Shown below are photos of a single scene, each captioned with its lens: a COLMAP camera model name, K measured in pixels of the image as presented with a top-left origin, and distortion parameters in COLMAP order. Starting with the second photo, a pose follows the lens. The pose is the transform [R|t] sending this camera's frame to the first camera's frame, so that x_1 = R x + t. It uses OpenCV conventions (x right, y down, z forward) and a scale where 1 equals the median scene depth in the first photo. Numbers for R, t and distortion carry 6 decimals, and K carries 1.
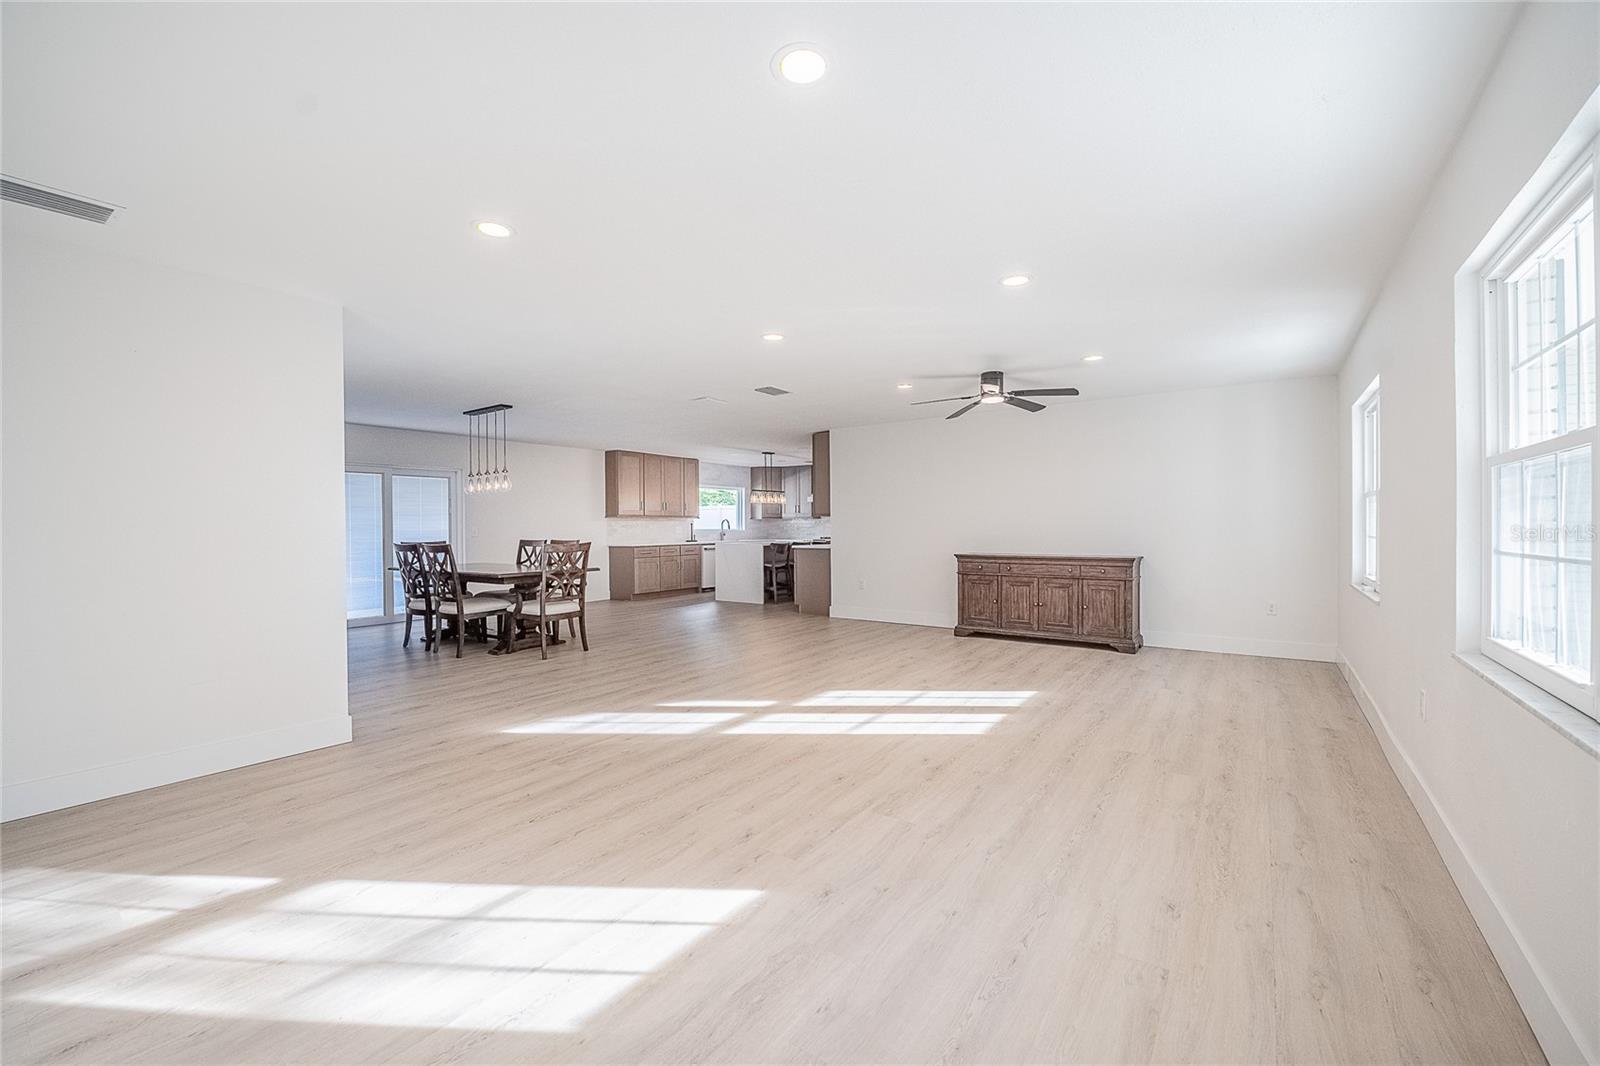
lens RADIAL K [[652.6, 0, 806.8], [0, 652.6, 529.4], [0, 0, 1]] dist [-0.001224, 0.000100]
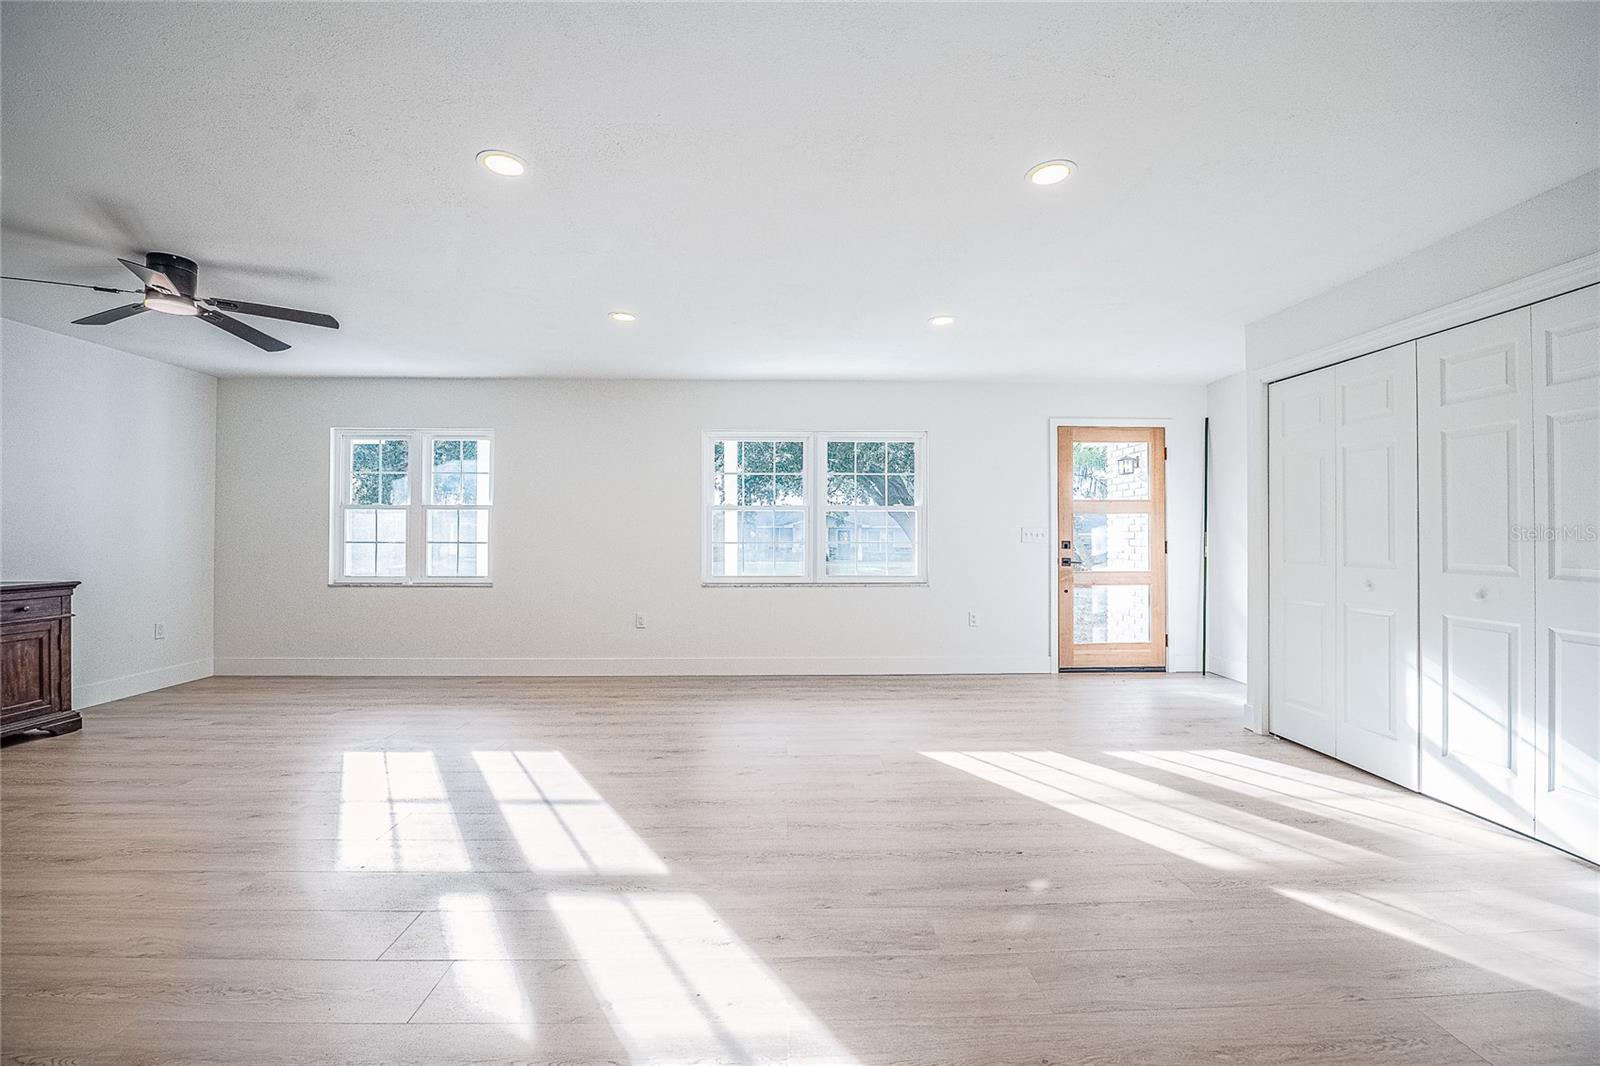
lens RADIAL K [[652.6, 0, 802.5], [0, 652.6, 530.1], [0, 0, 1]] dist [-0.001224, 0.000100]
pose [[-0.610049, 0.014055, 0.792239, -0.679901], [0.005876, 0.999895, -0.013214, 0.009332], [-0.792342, -0.003406, -0.610068, 1.269473]]
